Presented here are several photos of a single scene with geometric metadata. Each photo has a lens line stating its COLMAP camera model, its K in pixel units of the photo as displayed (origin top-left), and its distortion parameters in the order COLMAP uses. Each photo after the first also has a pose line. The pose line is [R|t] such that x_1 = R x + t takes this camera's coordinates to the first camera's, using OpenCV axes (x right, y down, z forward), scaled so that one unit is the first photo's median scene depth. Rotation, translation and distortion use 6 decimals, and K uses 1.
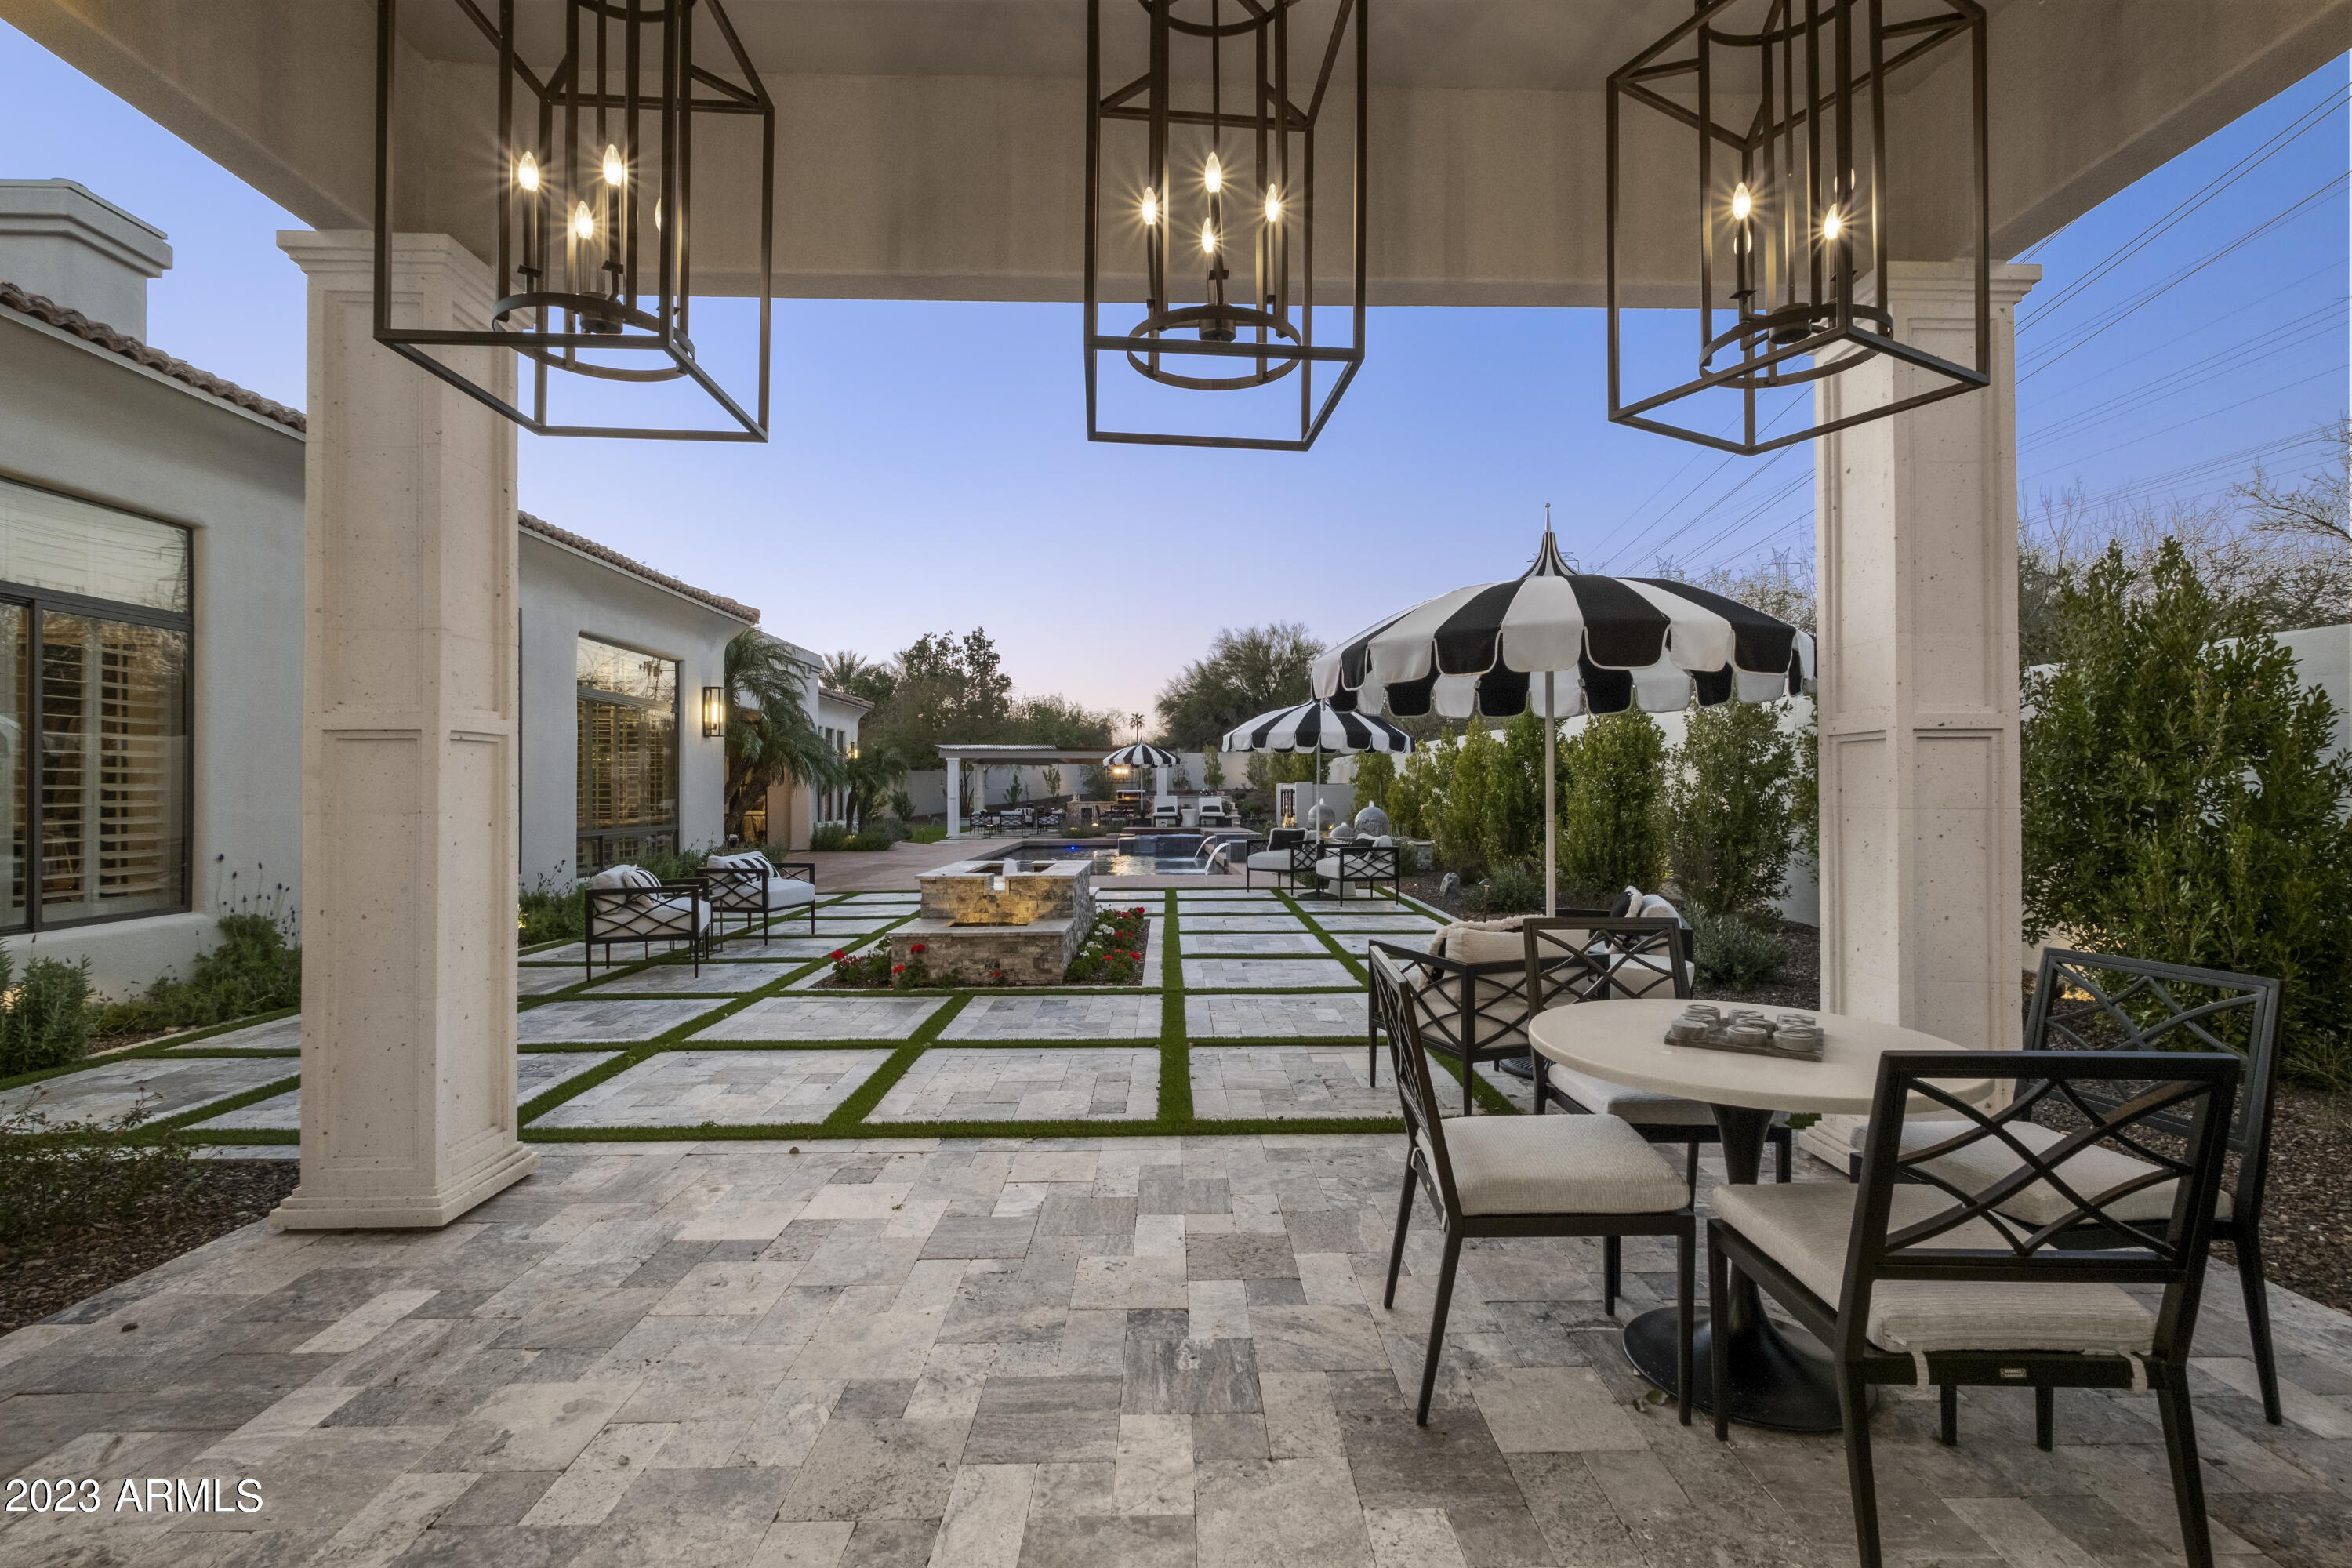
lens RADIAL K [[1047.5, 0, 1198.0], [0, 1047.5, 782.3], [0, 0, 1]] dist [-0.010787, -0.000635]
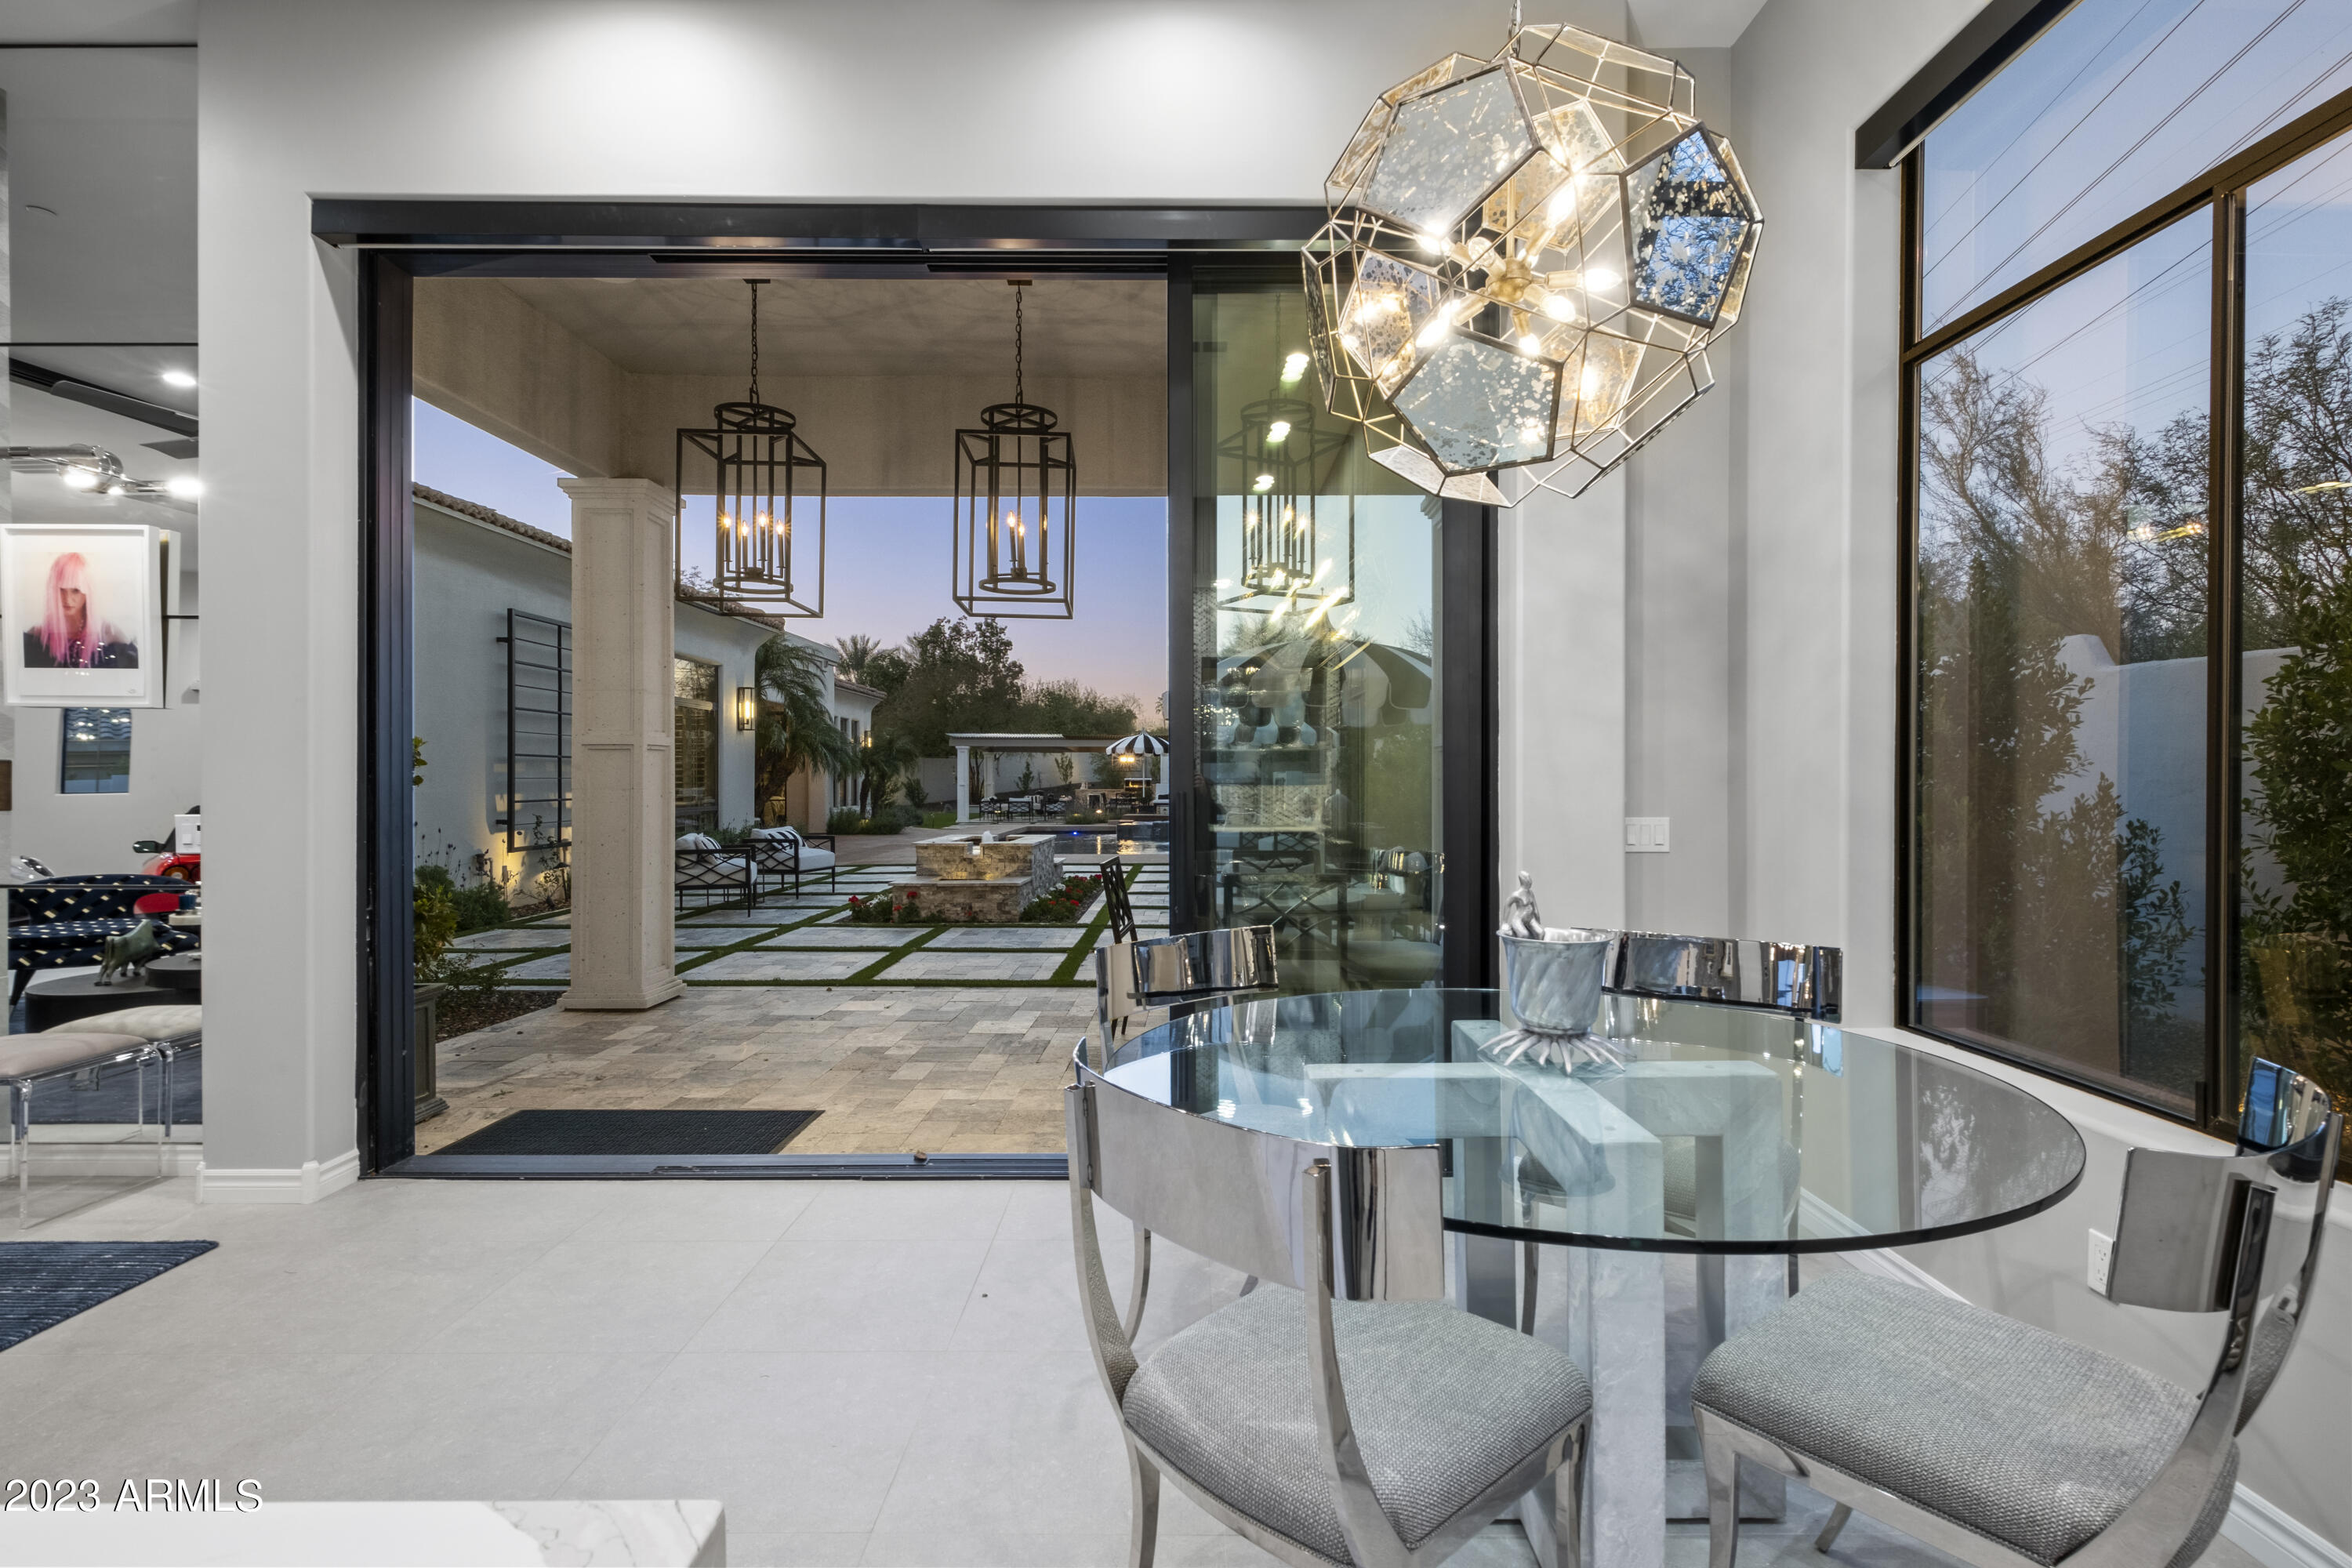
lens RADIAL K [[1106.3, 0, 1168.4], [0, 1106.3, 786.0], [0, 0, 1]] dist [0.008790, 0.000453]
pose [[0.998601, 0.004573, -0.052680, 0.048138], [-0.003809, 0.999886, 0.014586, -0.001298], [0.052741, -0.014365, 0.998505, -0.143243]]
